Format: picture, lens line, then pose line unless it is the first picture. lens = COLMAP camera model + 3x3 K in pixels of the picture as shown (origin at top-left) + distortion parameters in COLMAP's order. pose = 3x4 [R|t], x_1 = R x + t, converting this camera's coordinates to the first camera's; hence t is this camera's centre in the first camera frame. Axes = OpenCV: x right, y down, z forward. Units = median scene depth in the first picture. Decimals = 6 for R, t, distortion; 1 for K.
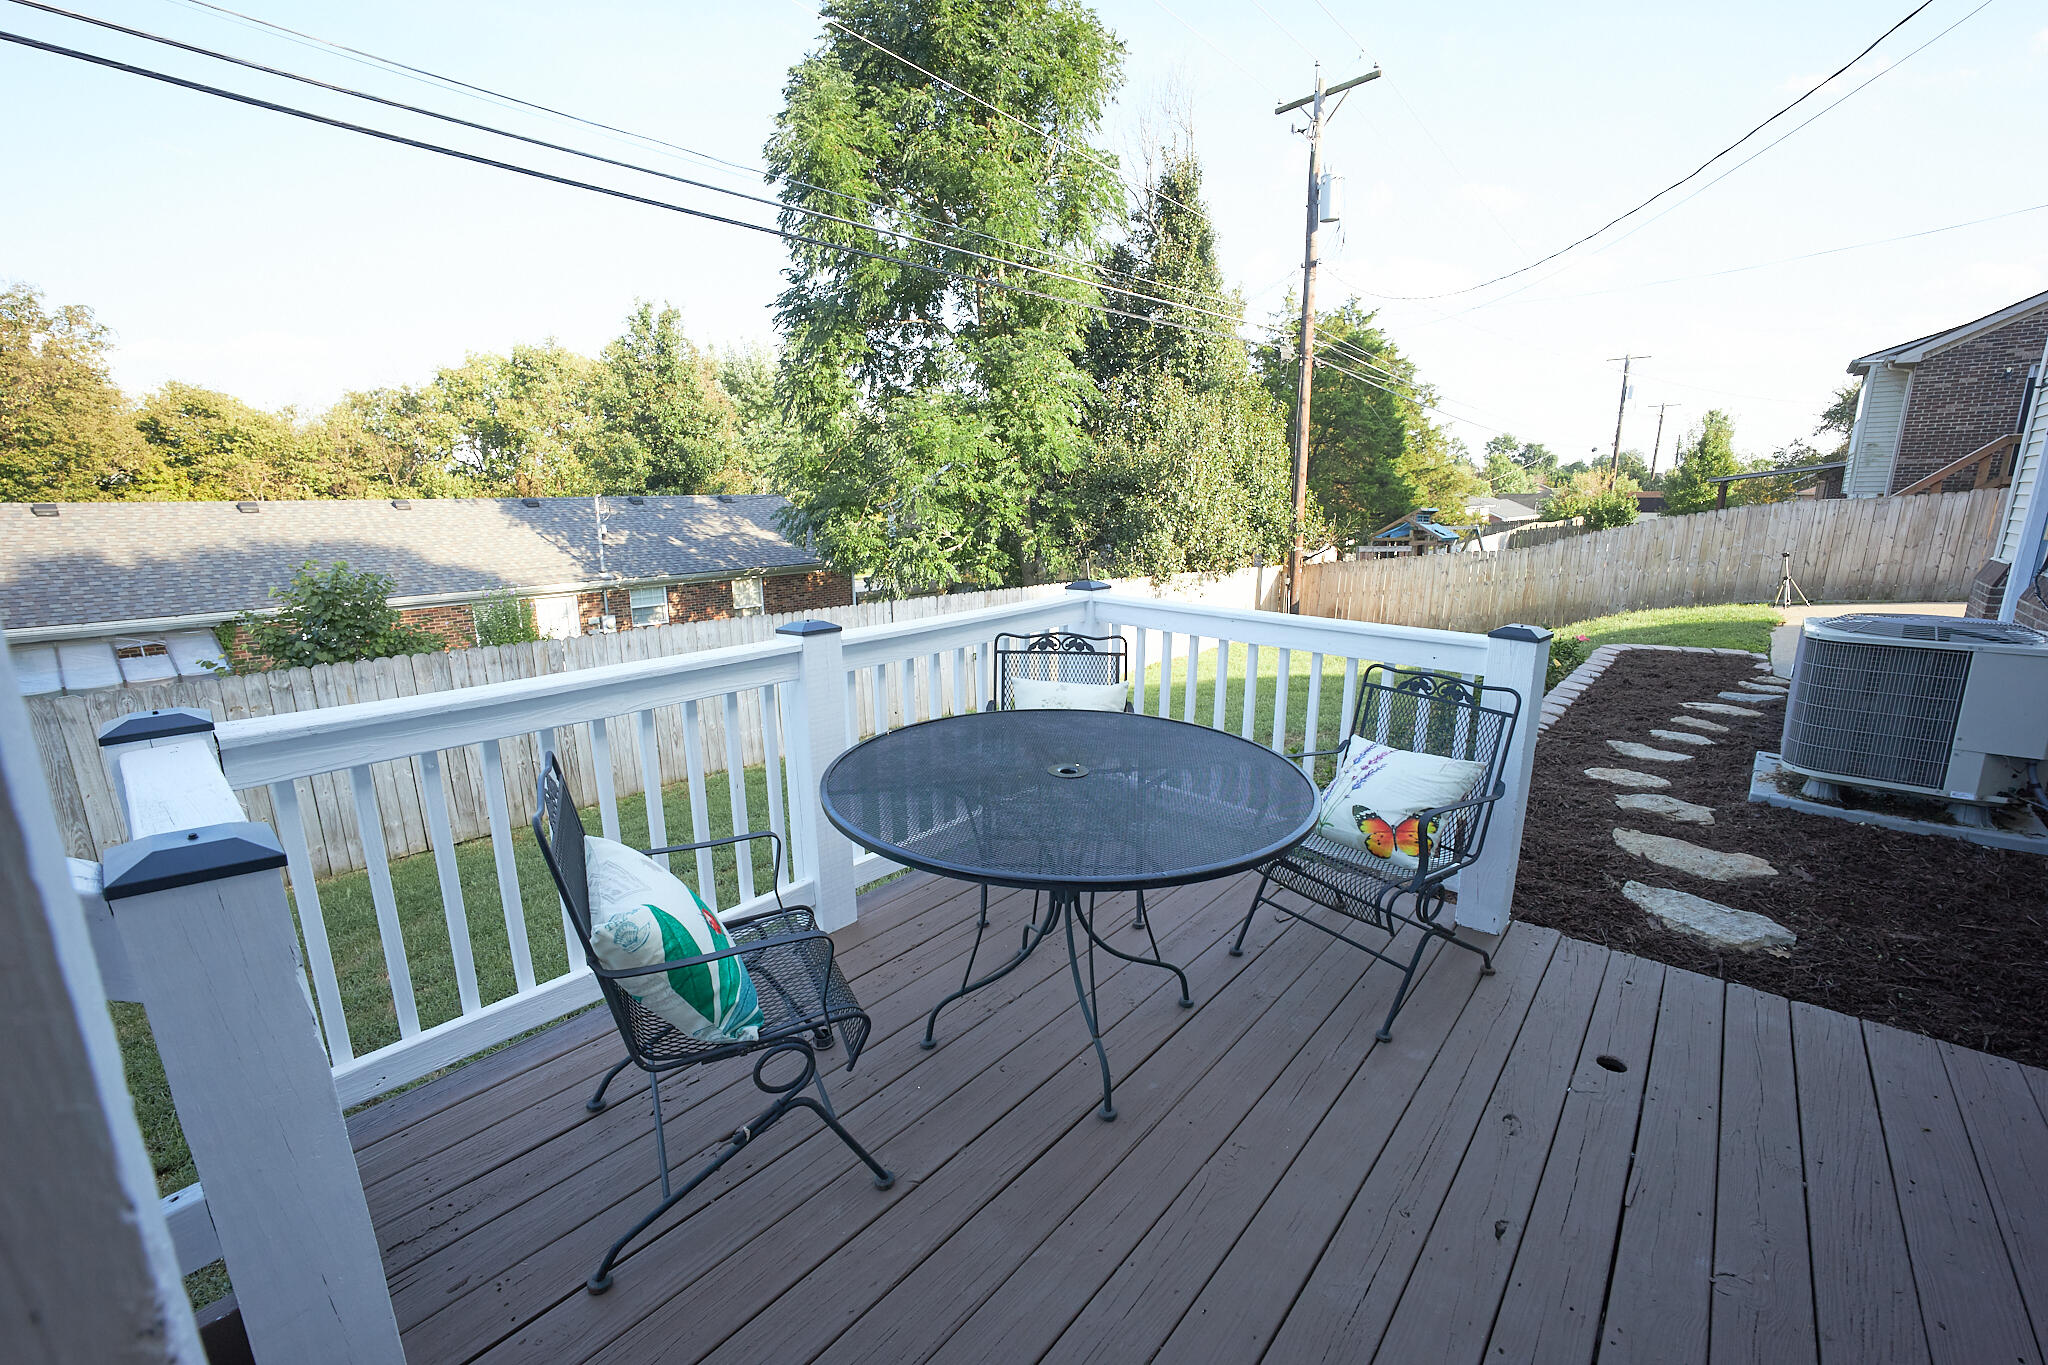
lens RADIAL K [[859.7, 0, 992.5], [0, 859.7, 682.0], [0, 0, 1]] dist [-0.000993, 0.011679]
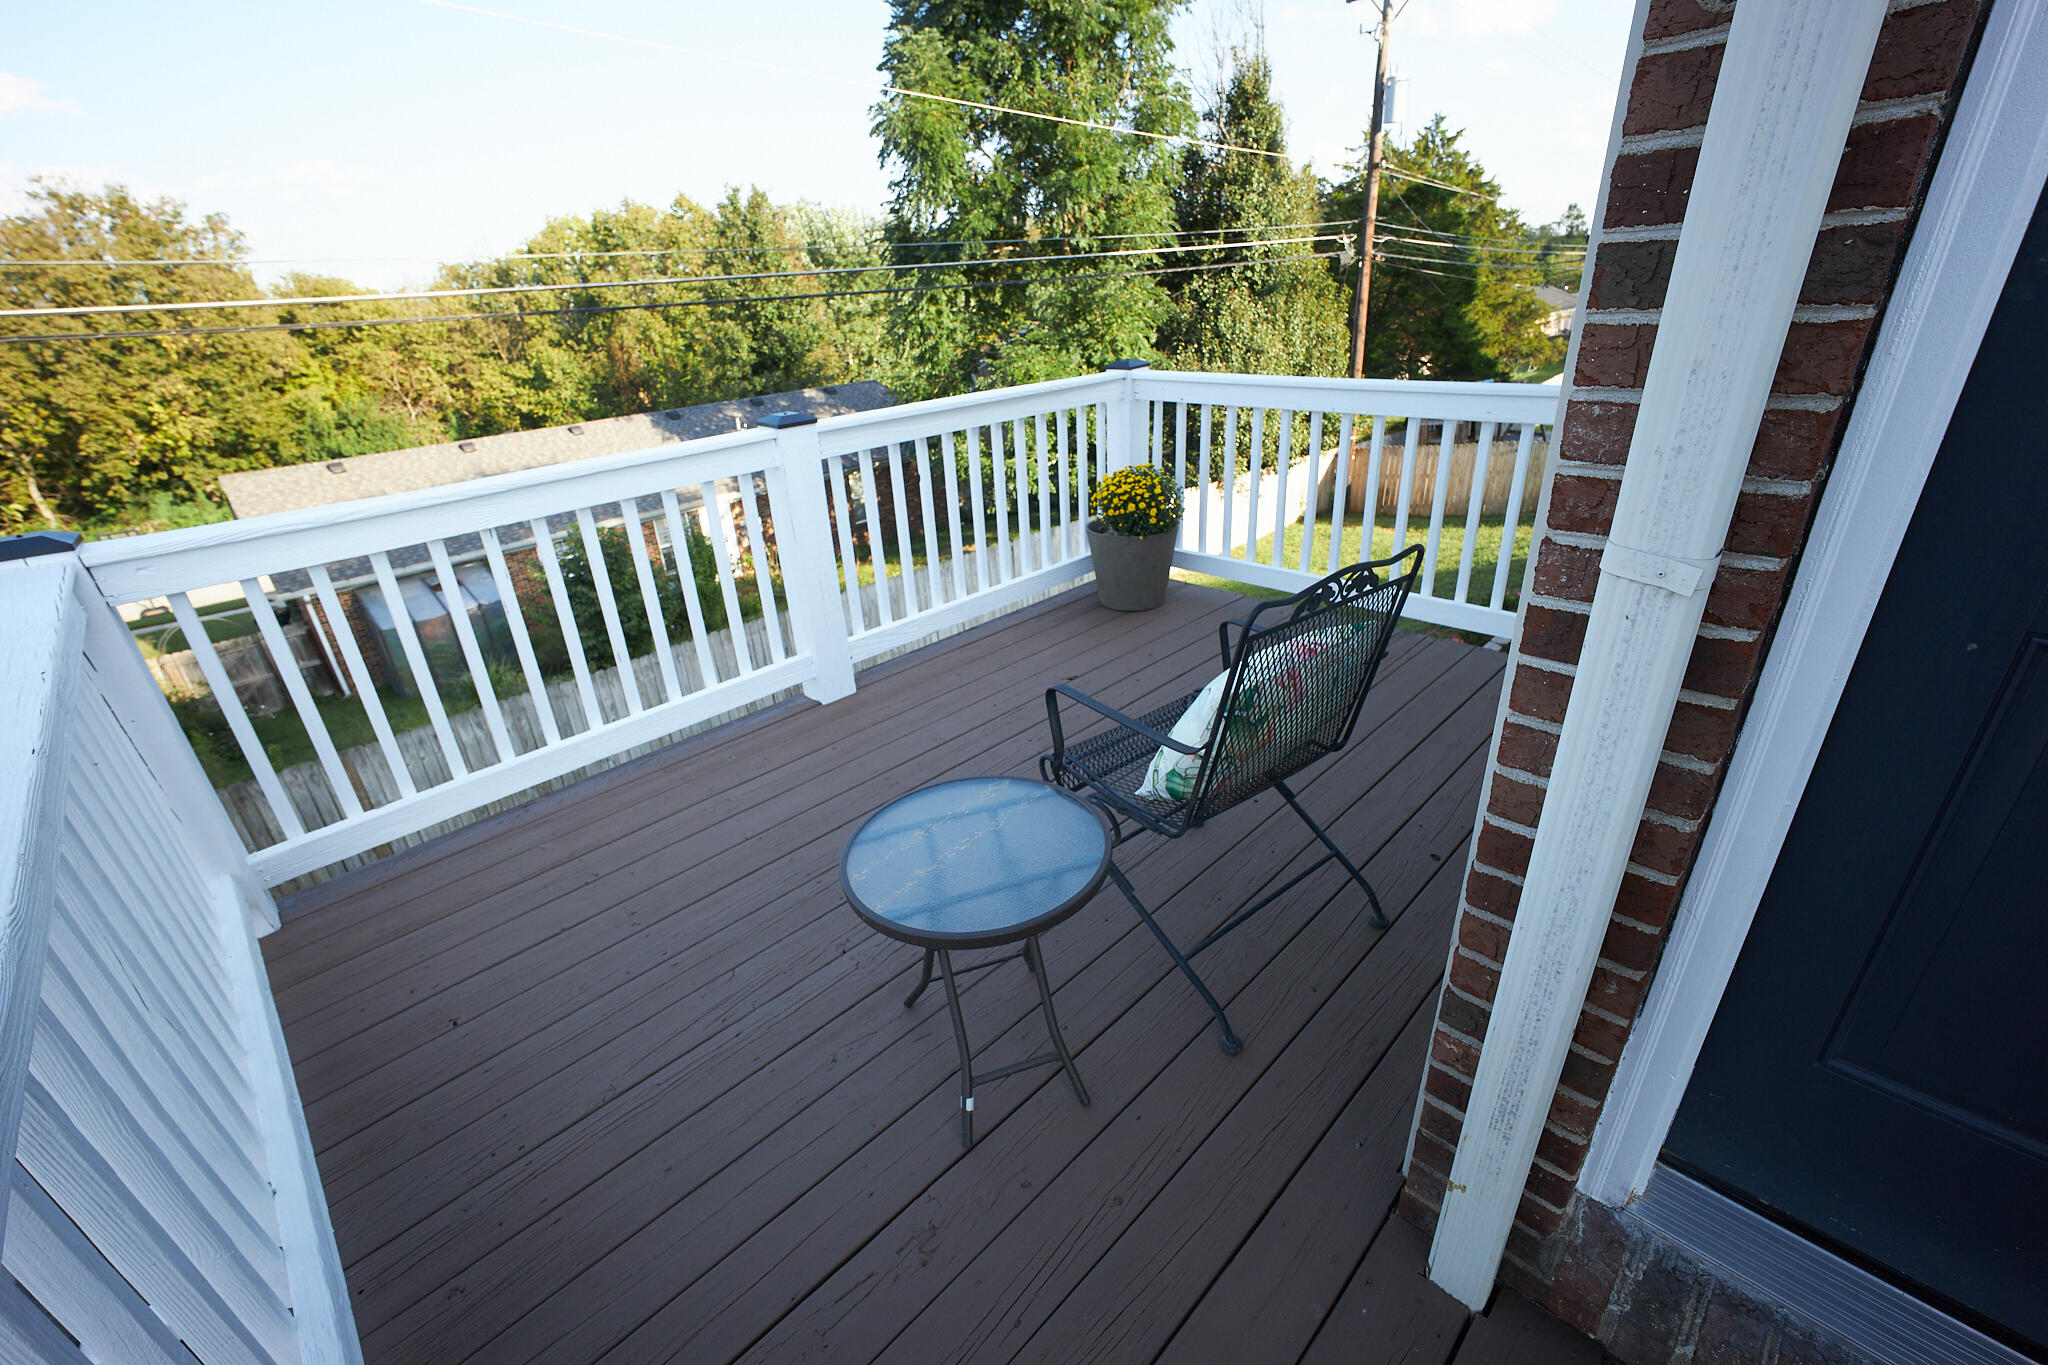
lens RADIAL K [[859.7, 0, 992.5], [0, 859.7, 682.0], [0, 0, 1]] dist [-0.000993, 0.011679]
pose [[0.995857, -0.030195, -0.085773, -0.016882], [0.048301, 0.974839, 0.217613, -0.068597], [0.077044, -0.220854, 0.972259, -0.129533]]
